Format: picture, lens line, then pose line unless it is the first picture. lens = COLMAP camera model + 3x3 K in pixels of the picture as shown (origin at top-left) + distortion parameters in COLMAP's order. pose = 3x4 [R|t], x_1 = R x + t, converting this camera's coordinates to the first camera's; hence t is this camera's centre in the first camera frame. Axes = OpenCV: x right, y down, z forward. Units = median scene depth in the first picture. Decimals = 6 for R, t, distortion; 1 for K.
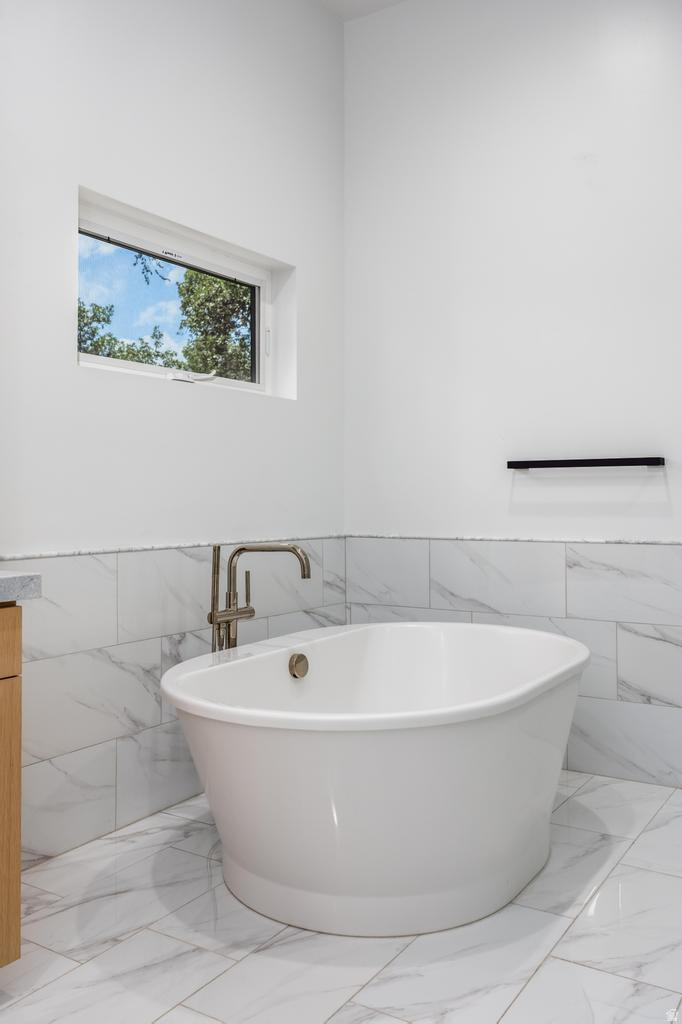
lens RADIAL K [[858.1, 0, 335.3], [0, 858.1, 483.7], [0, 0, 1]] dist [0.009833, -0.019066]
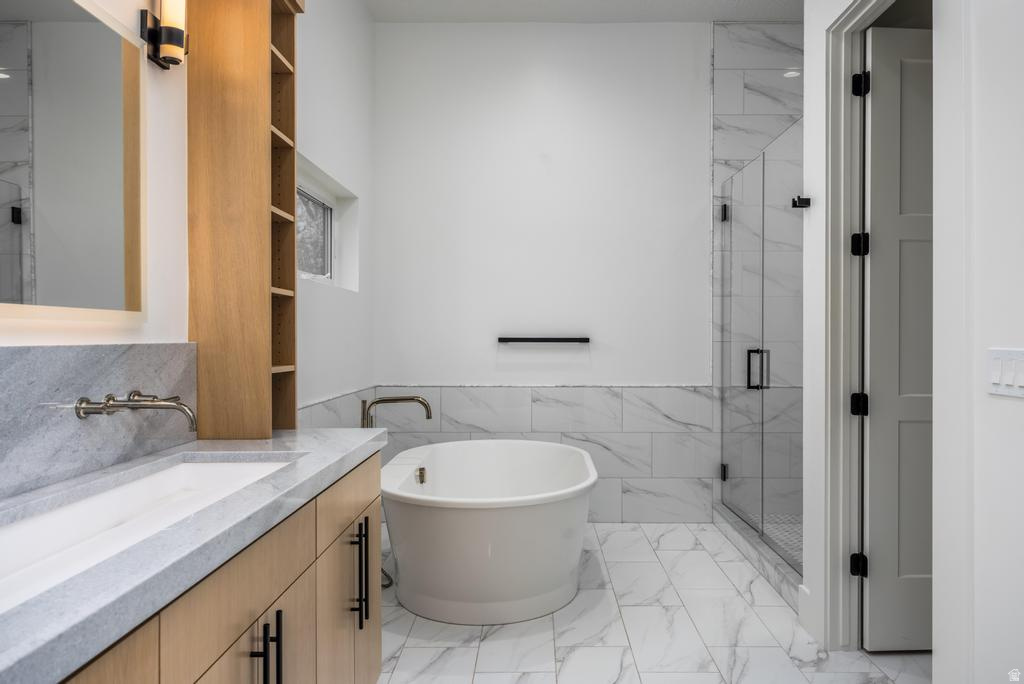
lens RADIAL K [[683.8, 0, 522.7], [0, 683.8, 338.1], [0, 0, 1]] dist [0.004598, -0.001826]
pose [[0.841711, 0.003571, 0.539916, -0.528769], [-0.015610, 0.999721, 0.017723, -0.056910], [-0.539702, -0.023346, 0.841532, -0.120687]]
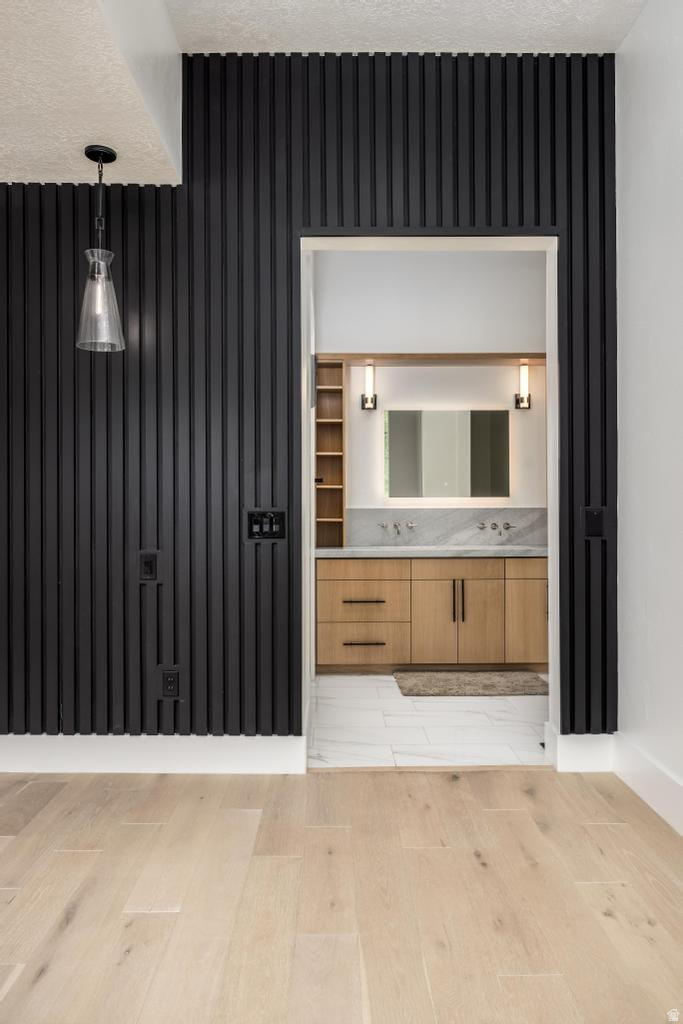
lens RADIAL K [[713.3, 0, 339.5], [0, 713.3, 506.5], [0, 0, 1]] dist [0.008479, 0.002981]
pose [[0.545509, 0.000520, -0.838105, 0.911346], [0.019210, 0.999729, 0.013124, -0.073206], [0.837885, -0.023259, 0.545351, -0.870429]]
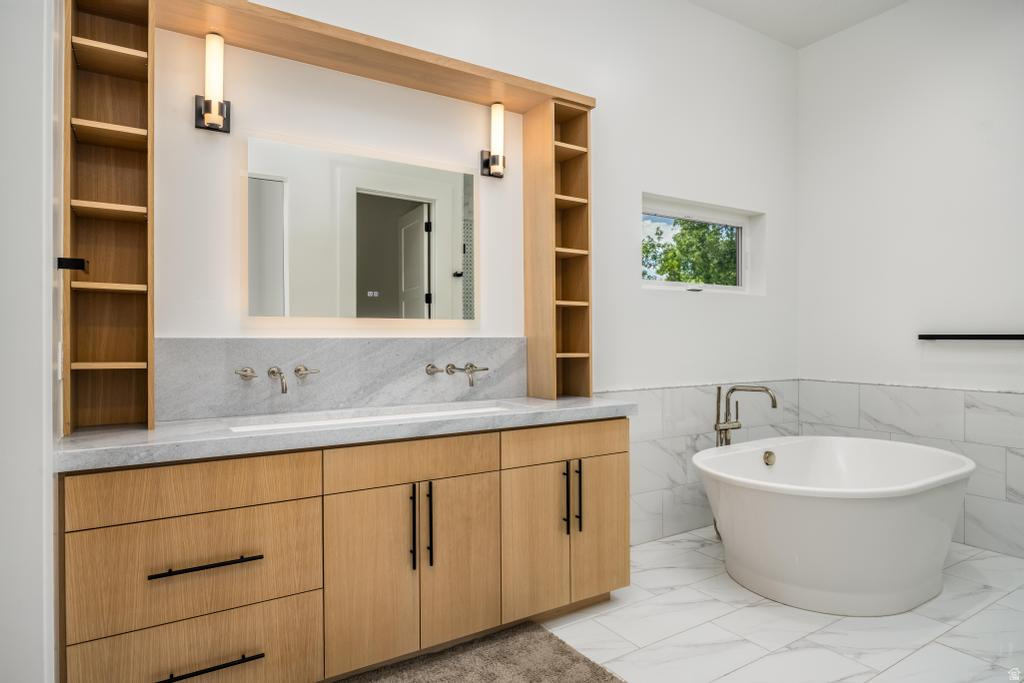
lens RADIAL K [[590.8, 0, 518.4], [0, 590.8, 337.1], [0, 0, 1]] dist [-0.006967, 0.003449]
pose [[0.910961, 0.002816, -0.412484, -0.013374], [0.006128, 0.999774, 0.020359, -0.055202], [0.412448, -0.021074, 0.910737, -0.264504]]
